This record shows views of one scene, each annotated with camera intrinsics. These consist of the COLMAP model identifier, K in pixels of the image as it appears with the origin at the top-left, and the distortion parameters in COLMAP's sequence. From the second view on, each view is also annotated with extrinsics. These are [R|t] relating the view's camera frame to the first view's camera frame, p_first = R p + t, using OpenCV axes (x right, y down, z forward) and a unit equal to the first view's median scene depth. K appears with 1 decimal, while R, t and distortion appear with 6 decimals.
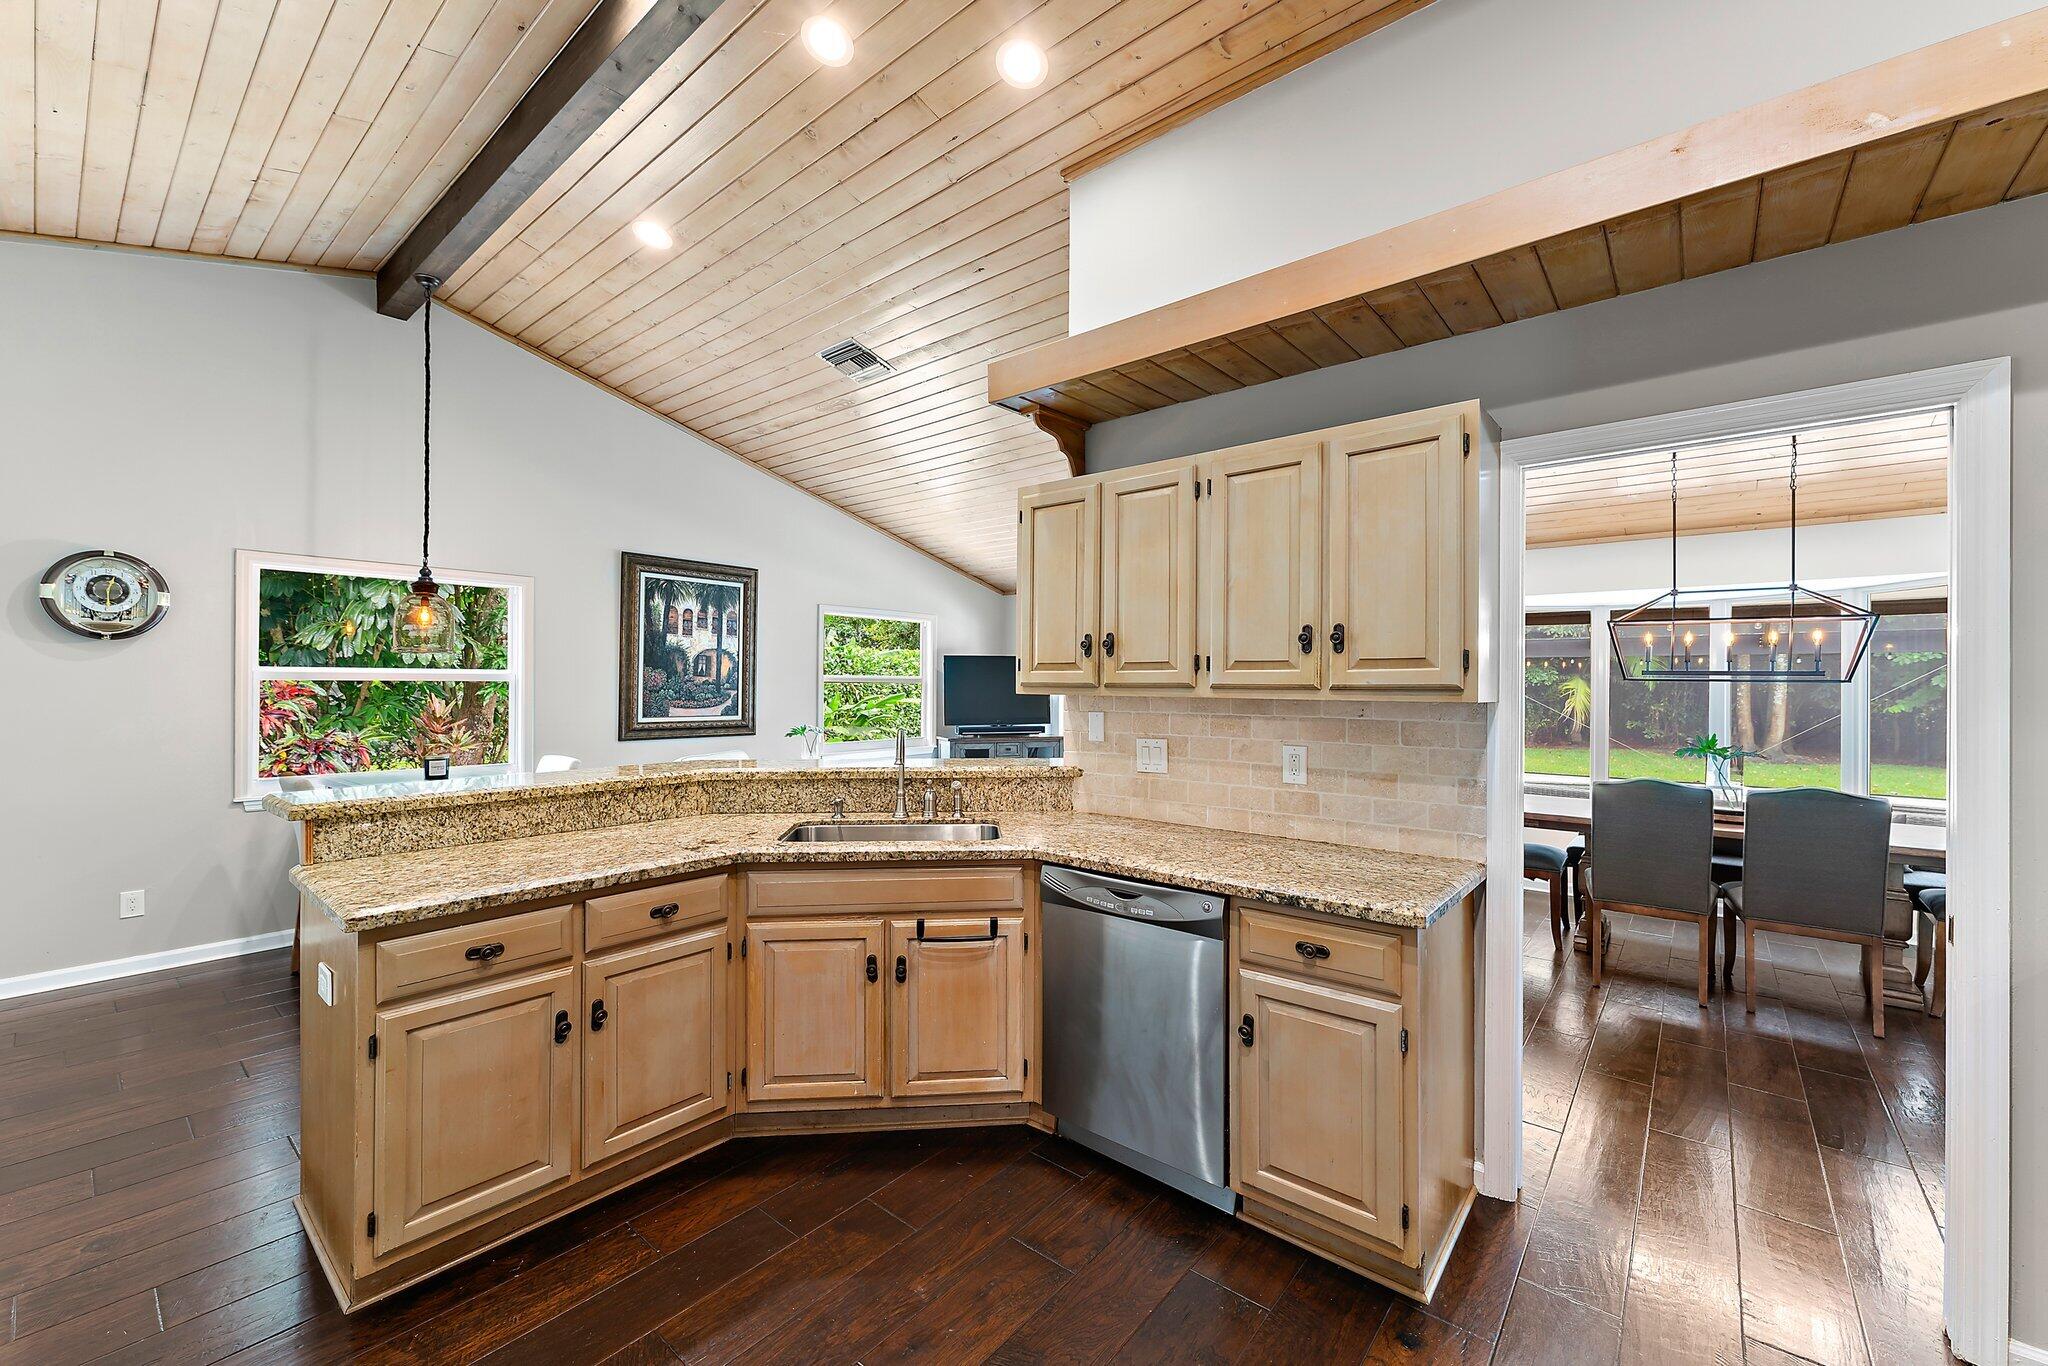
lens RADIAL K [[814.9, 0, 1018.9], [0, 814.9, 685.8], [0, 0, 1]] dist [0.006787, 0.000167]
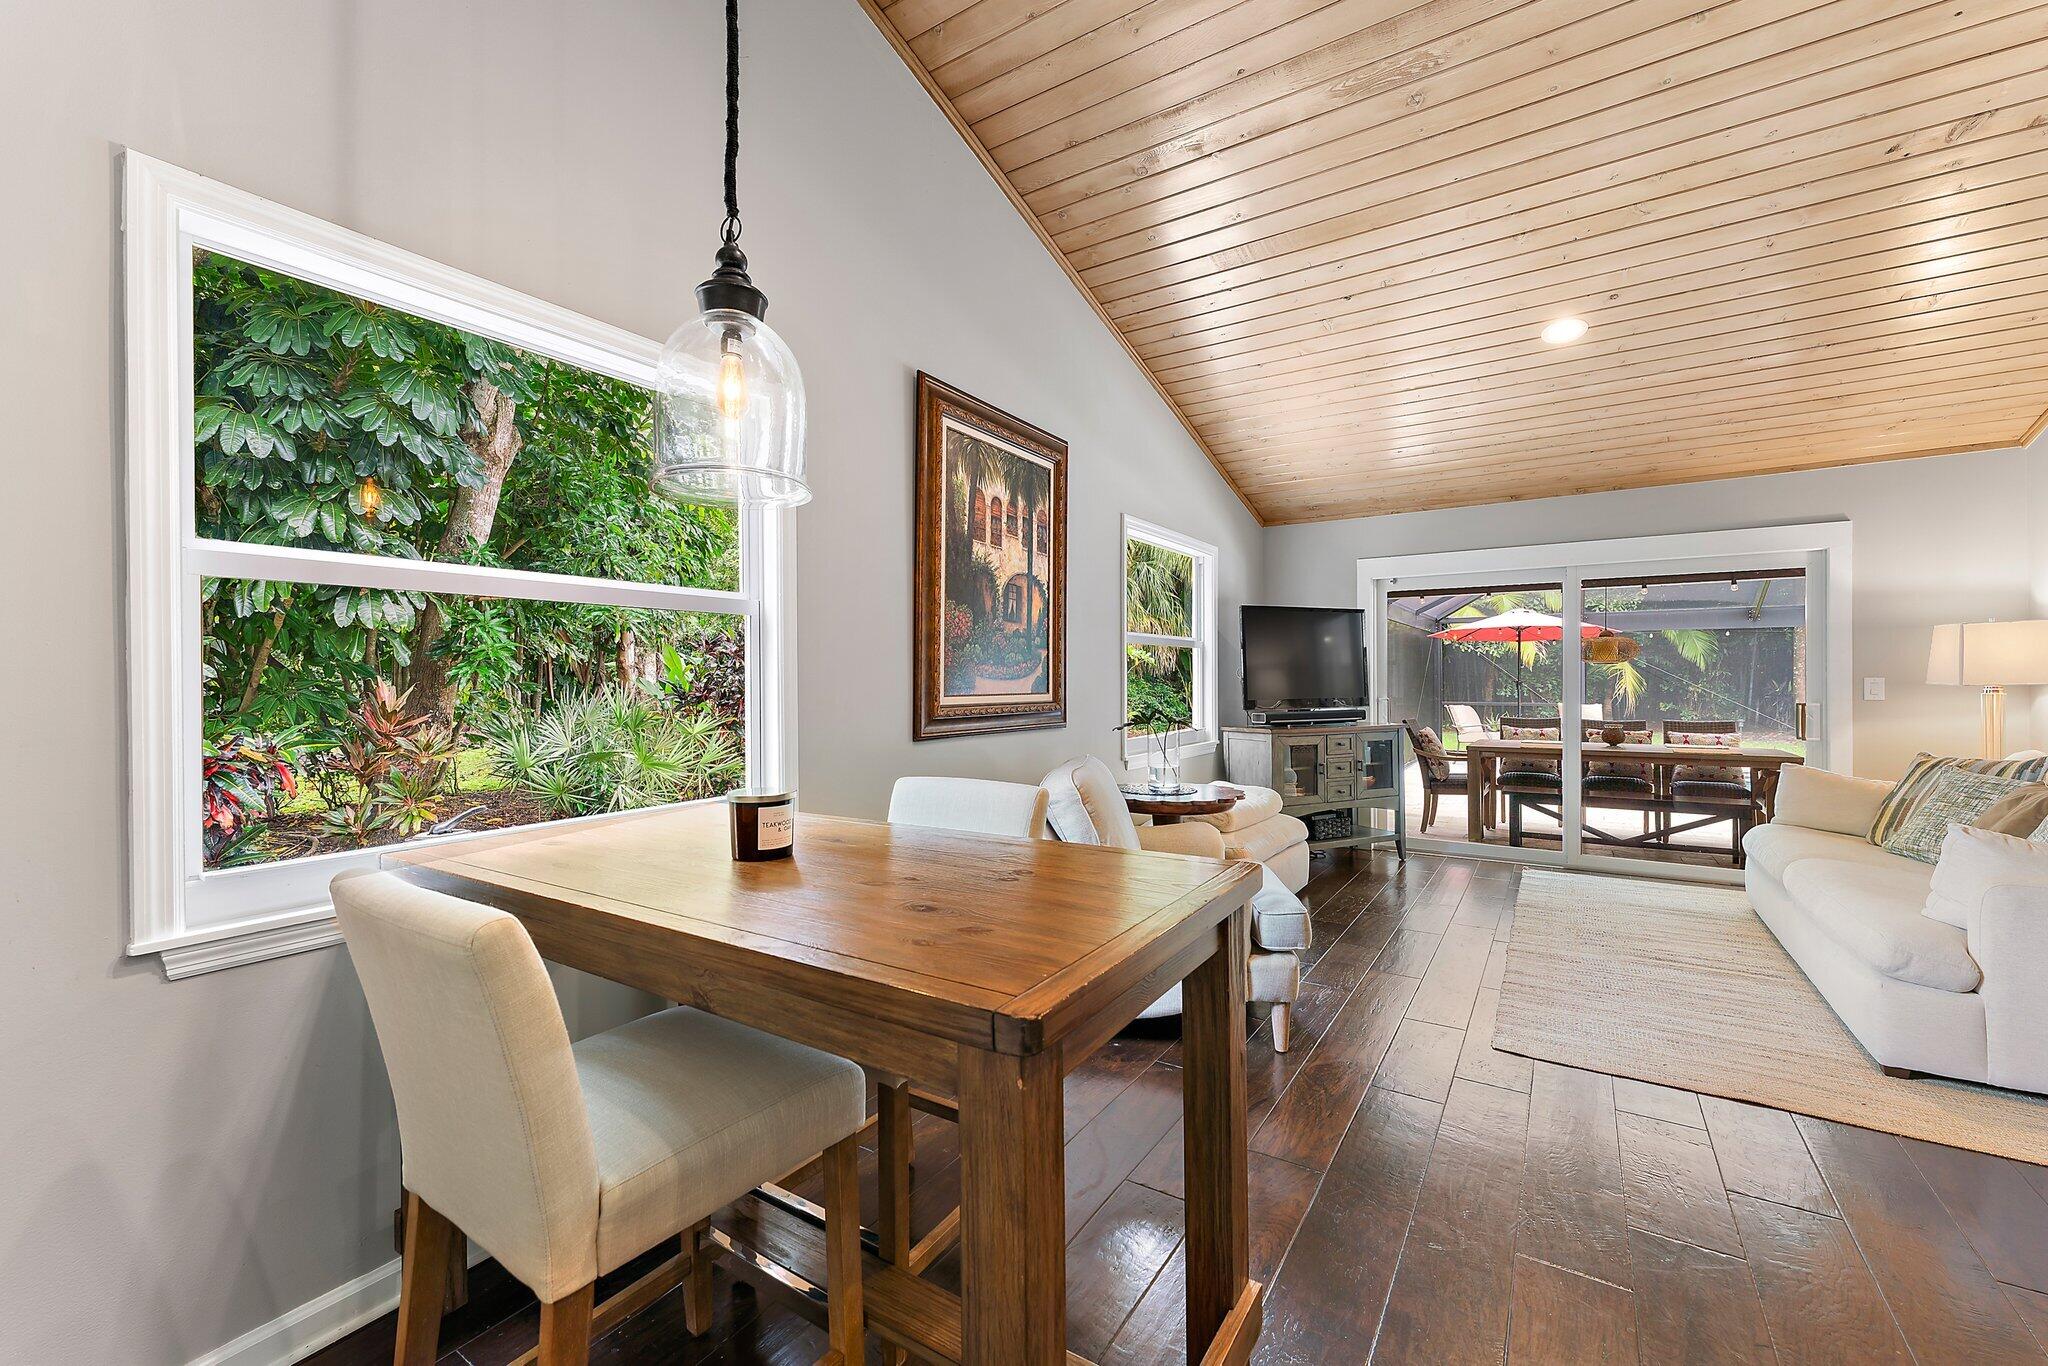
lens RADIAL K [[827.6, 0, 1019.7], [0, 827.6, 684.9], [0, 0, 1]] dist [0.002443, 0.000076]
pose [[0.993245, -0.010089, 0.115597, -0.440114], [0.009359, 0.999933, 0.006853, 0.026530], [-0.115659, -0.005725, 0.993273, 0.434138]]
